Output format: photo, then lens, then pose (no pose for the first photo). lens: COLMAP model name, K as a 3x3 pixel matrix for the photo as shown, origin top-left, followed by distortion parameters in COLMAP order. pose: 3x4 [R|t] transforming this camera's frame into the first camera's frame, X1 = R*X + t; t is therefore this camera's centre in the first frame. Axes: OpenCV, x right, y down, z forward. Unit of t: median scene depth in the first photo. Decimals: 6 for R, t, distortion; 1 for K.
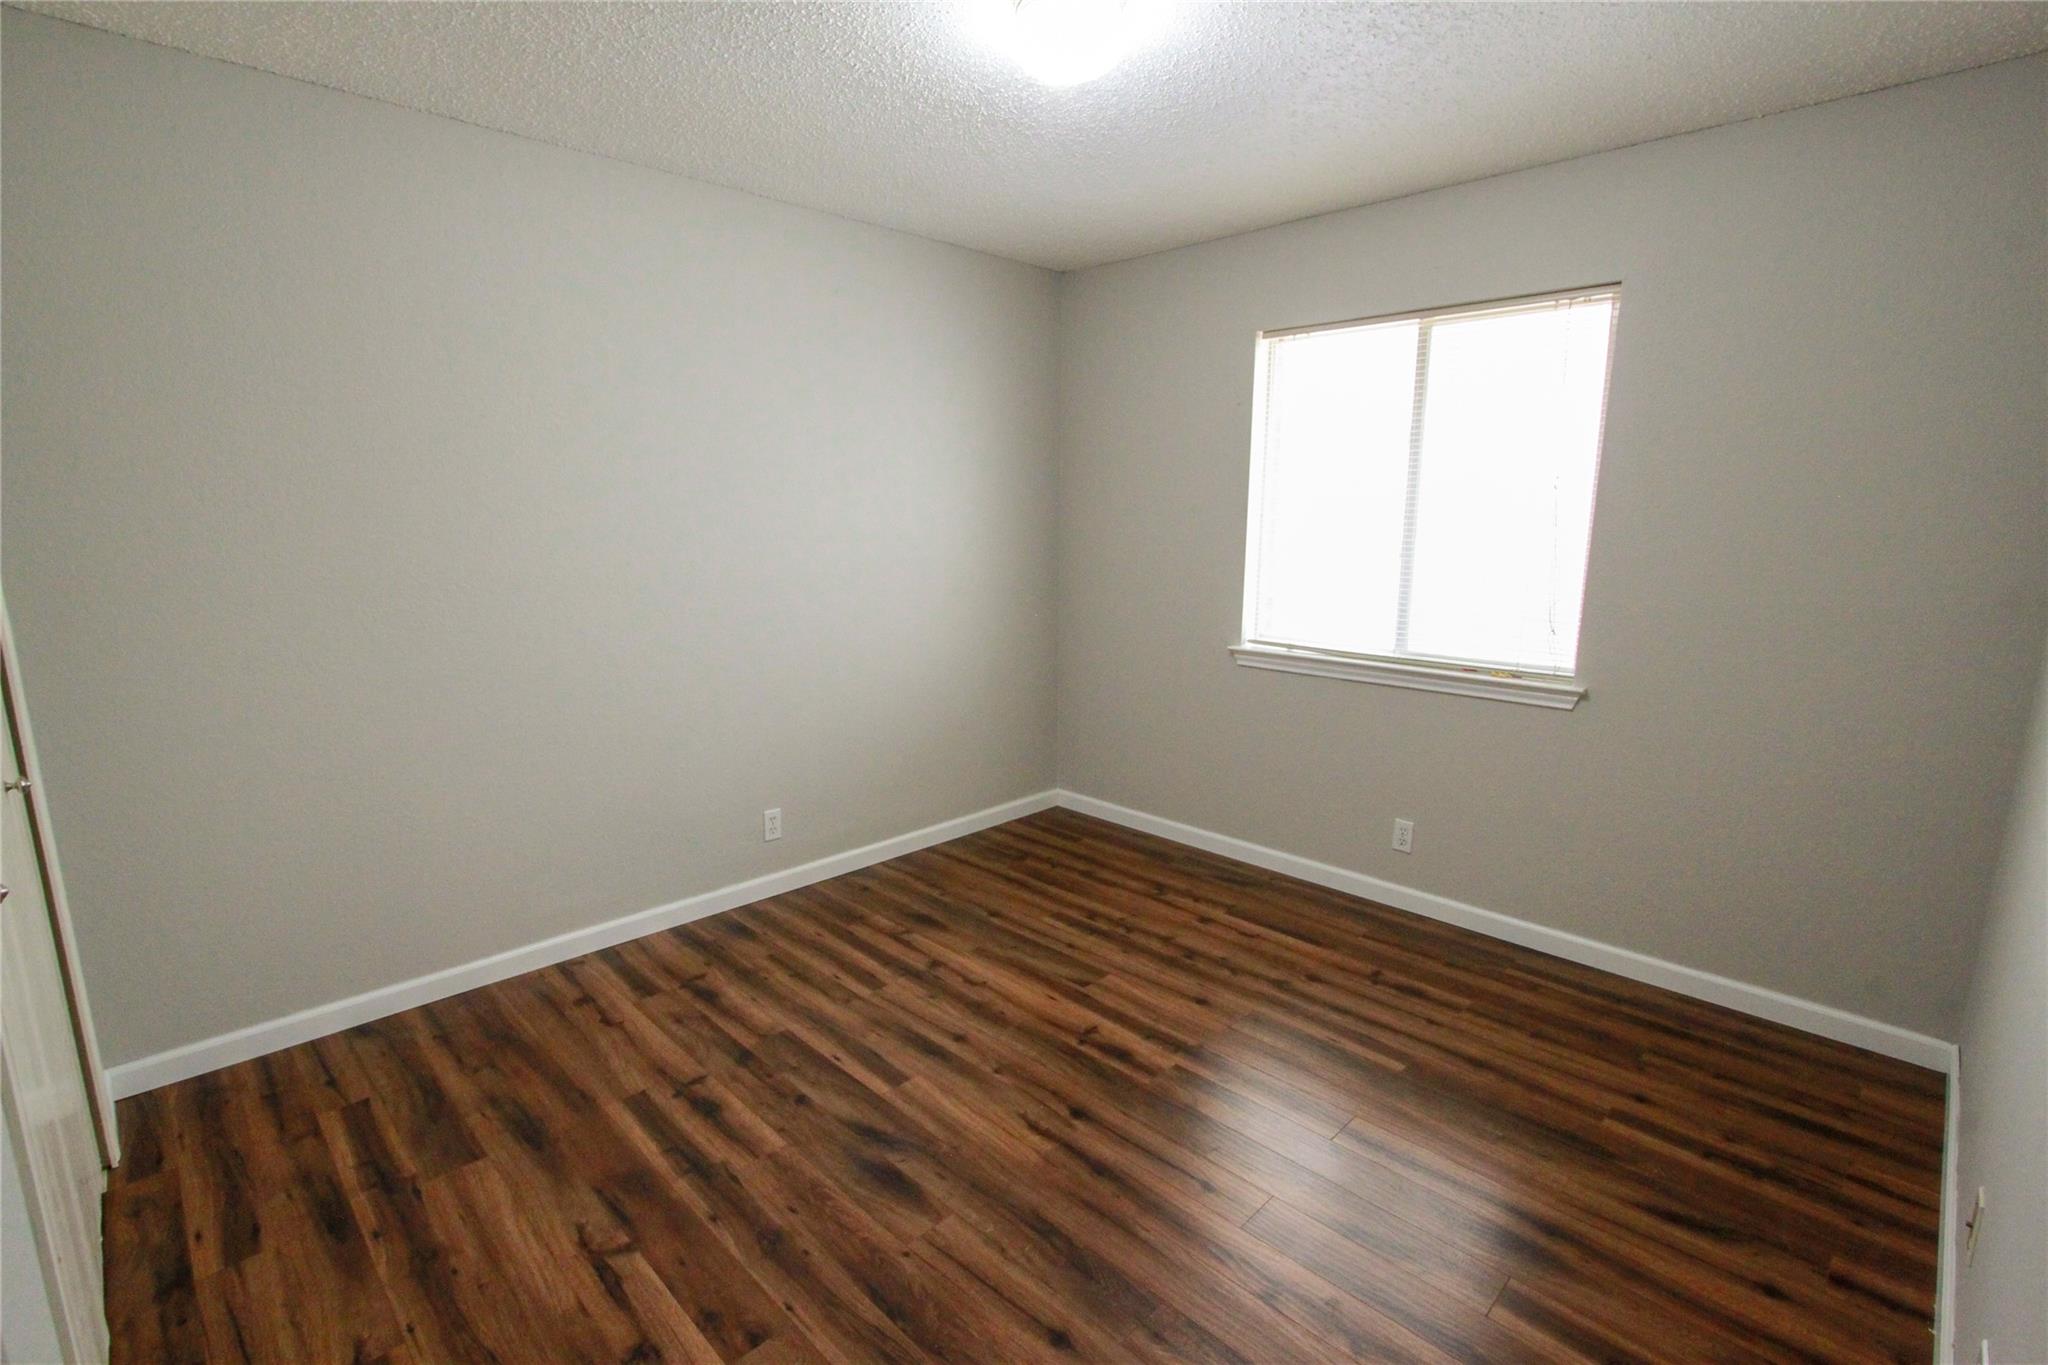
lens RADIAL K [[940.4, 0, 1019.6], [0, 940.4, 691.0], [0, 0, 1]] dist [-0.023442, 0.004382]
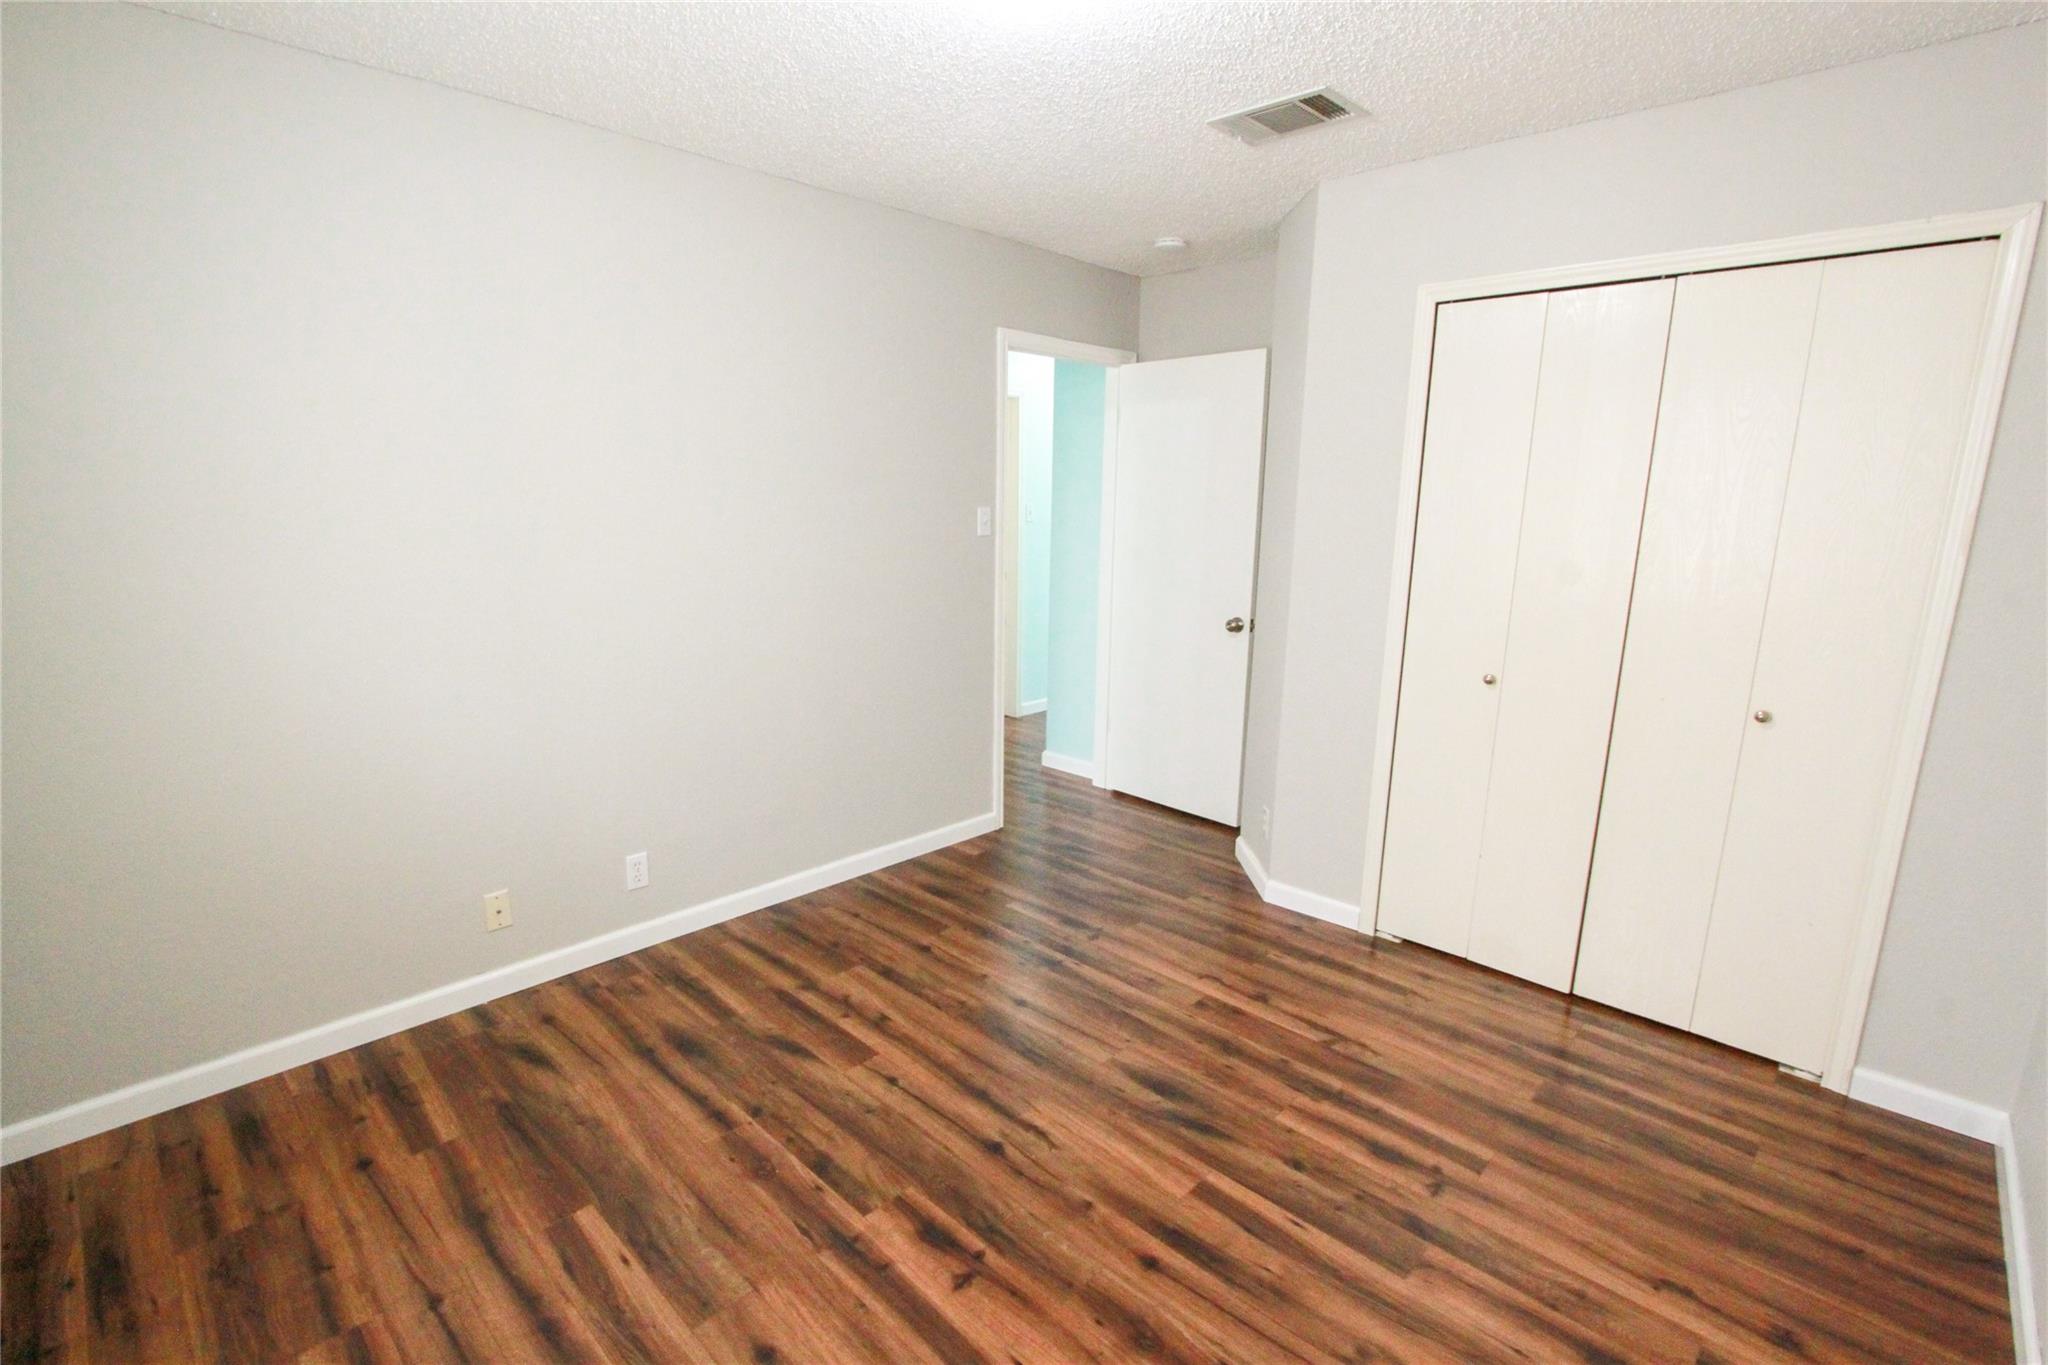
lens RADIAL K [[940.4, 0, 1019.6], [0, 940.4, 691.0], [0, 0, 1]] dist [-0.023442, 0.004382]
pose [[-0.999697, -0.011094, -0.021960, 0.064230], [-0.018799, 0.920238, 0.390906, -0.351521], [0.015872, 0.391201, -0.920168, 1.704996]]
